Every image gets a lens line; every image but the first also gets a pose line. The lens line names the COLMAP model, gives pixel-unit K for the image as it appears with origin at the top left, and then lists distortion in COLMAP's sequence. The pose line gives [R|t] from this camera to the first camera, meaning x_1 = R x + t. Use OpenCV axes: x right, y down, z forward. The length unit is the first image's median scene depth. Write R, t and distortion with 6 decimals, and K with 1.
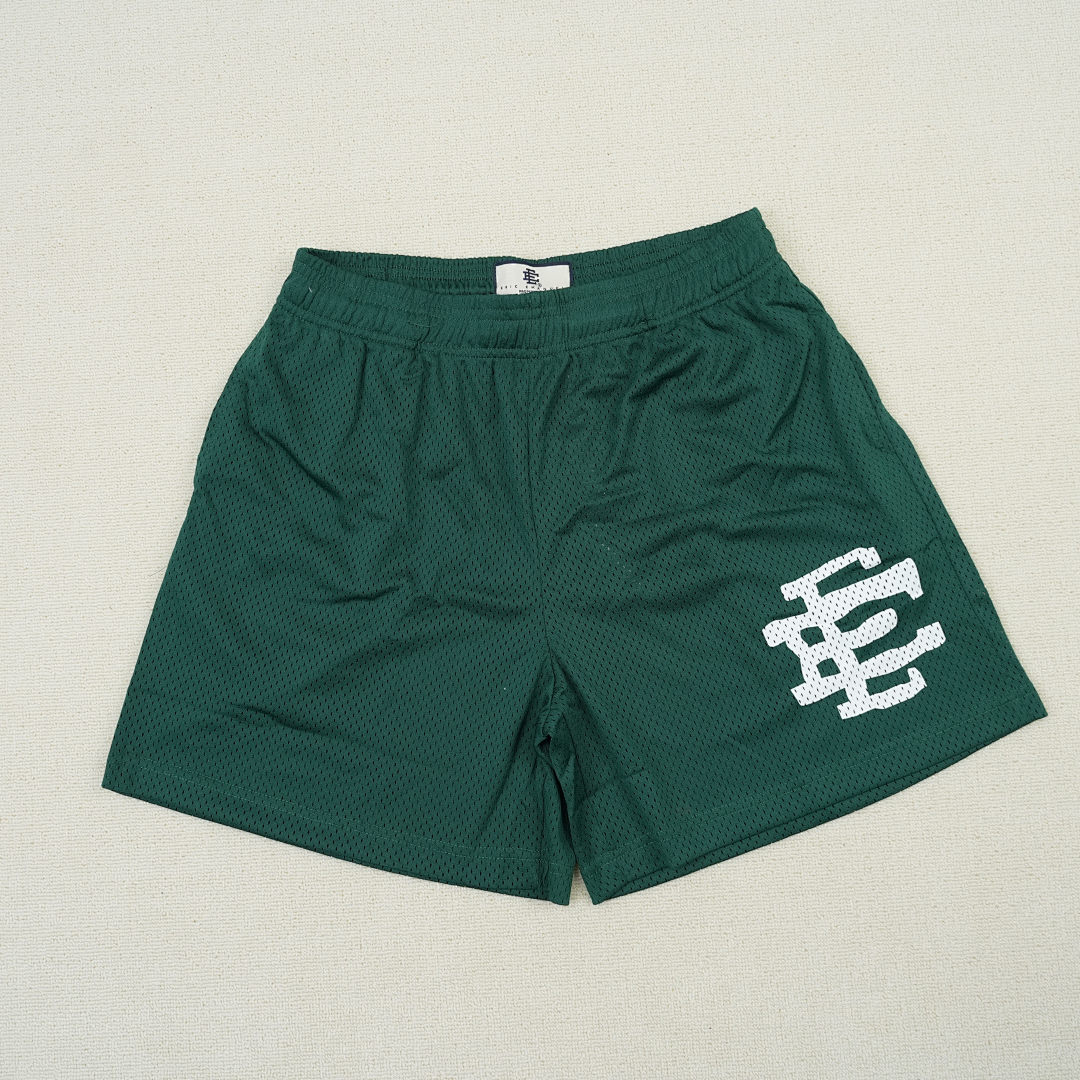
lens RADIAL K [[1018.6, 0, 540.0], [0, 1018.6, 540.0], [0, 0, 1]] dist [-0.008503, 0.013366]
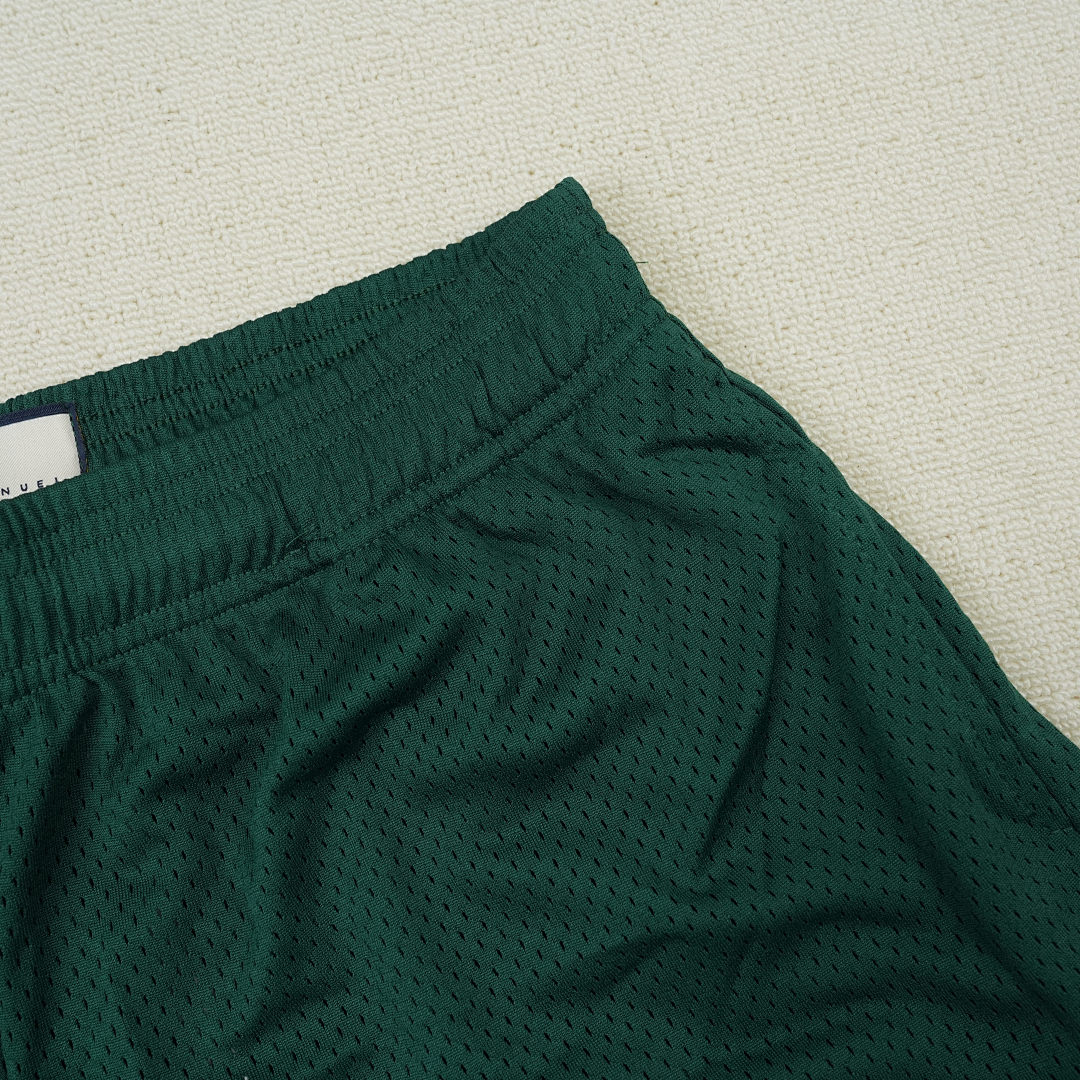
lens RADIAL K [[1018.6, 0, 540.0], [0, 1018.6, 540.0], [0, 0, 1]] dist [-0.008503, 0.013366]
pose [[0.988590, -0.145553, 0.038786, 0.171681], [0.146236, 0.989130, -0.015389, -0.201706], [-0.036124, 0.020885, 0.999129, 0.659834]]
